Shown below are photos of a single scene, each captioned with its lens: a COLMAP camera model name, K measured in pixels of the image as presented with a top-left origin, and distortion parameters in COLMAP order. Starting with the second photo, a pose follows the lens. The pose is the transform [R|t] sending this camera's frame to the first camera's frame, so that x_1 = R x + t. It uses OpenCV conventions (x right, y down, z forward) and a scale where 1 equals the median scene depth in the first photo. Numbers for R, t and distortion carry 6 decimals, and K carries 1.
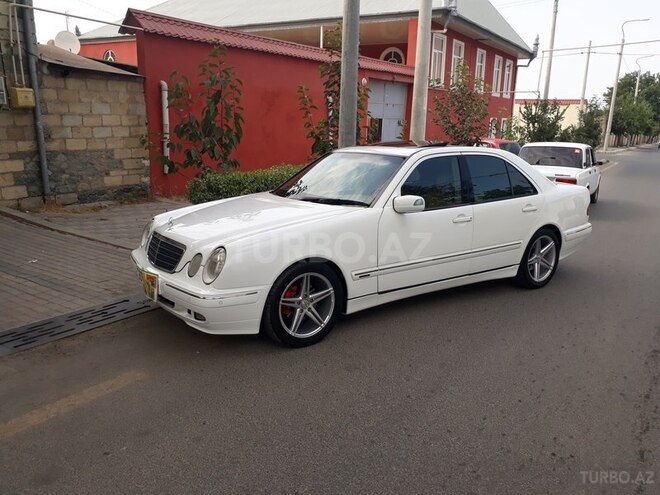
lens RADIAL K [[542.2, 0, 333.7], [0, 542.2, 245.6], [0, 0, 1]] dist [0.004928, -0.005017]
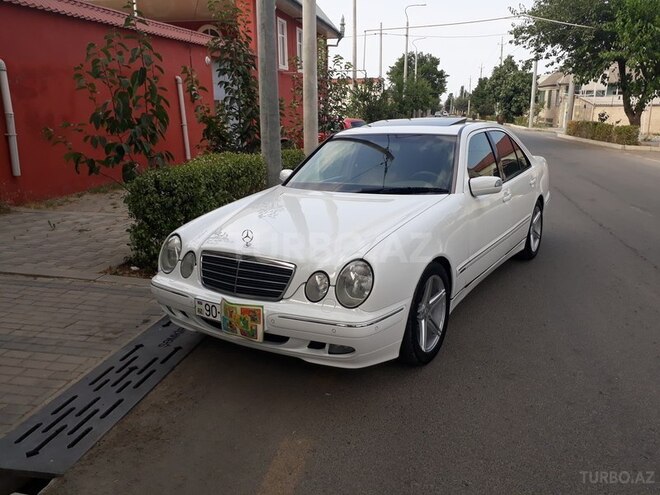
lens RADIAL K [[542.2, 0, 332.4], [0, 542.2, 245.8], [0, 0, 1]] dist [0.004928, -0.005017]
pose [[0.927444, -0.124238, 0.352721, -0.349600], [0.112917, 0.992212, 0.052581, -0.042182], [-0.356507, -0.008937, 0.934250, 0.181978]]
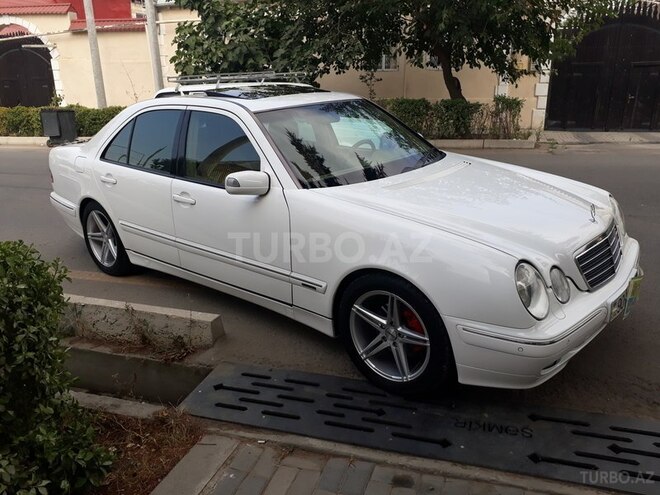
lens RADIAL K [[542.2, 0, 334.7], [0, 542.2, 247.4], [0, 0, 1]] dist [0.004928, -0.005017]
pose [[-0.249294, -0.316146, 0.915371, -0.644089], [0.231407, 0.898386, 0.373302, -0.246690], [-0.940374, 0.304885, -0.150804, 1.072575]]
